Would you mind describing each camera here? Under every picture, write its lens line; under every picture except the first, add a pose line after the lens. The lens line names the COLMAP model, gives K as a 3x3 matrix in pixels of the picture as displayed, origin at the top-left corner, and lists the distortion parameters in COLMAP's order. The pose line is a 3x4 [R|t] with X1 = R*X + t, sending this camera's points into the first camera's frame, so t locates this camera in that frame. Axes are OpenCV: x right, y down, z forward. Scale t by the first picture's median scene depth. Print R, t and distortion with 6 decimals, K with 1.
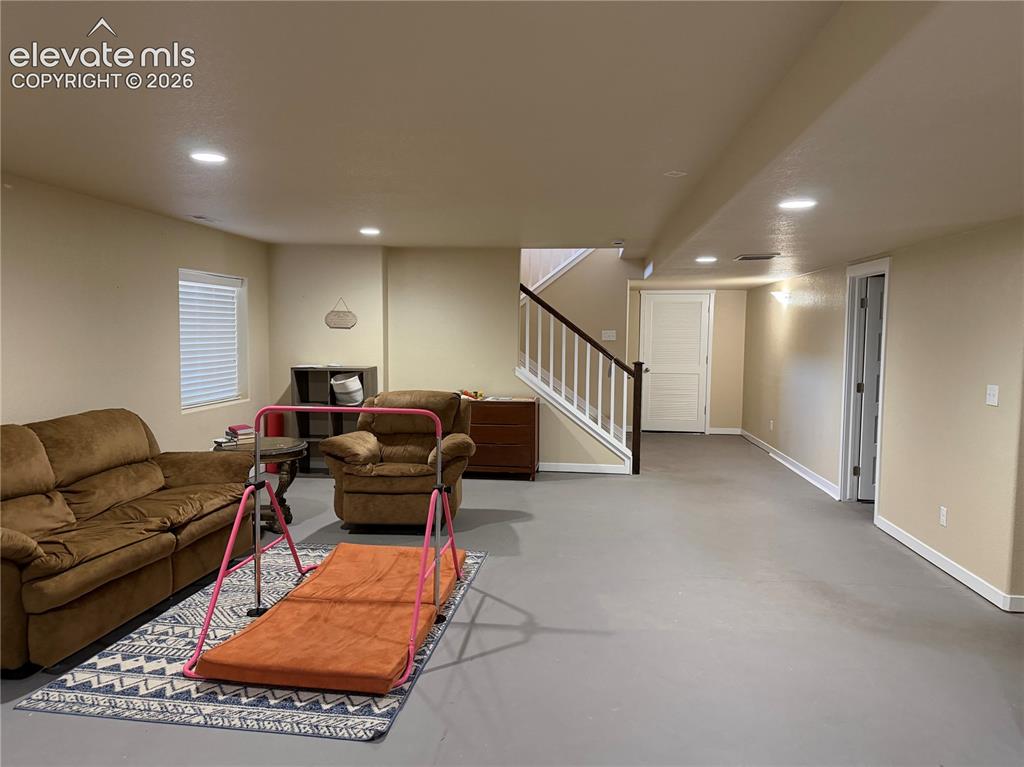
lens RADIAL K [[723.4, 0, 511.0], [0, 723.4, 383.3], [0, 0, 1]] dist [0.055776, -0.054699]
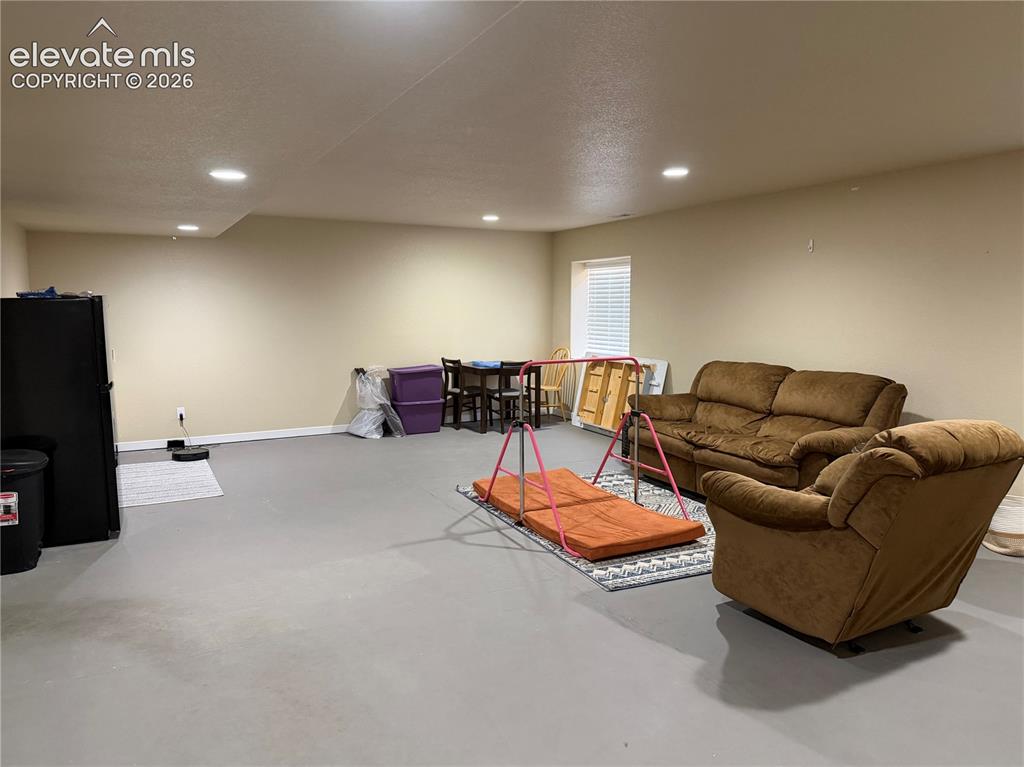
lens RADIAL K [[723.4, 0, 508.3], [0, 723.4, 384.2], [0, 0, 1]] dist [0.055776, -0.054699]
pose [[-0.839351, 0.048346, -0.541436, 0.588165], [-0.050069, 0.984927, 0.165565, -0.128001], [0.541280, 0.166076, -0.824279, 1.962720]]
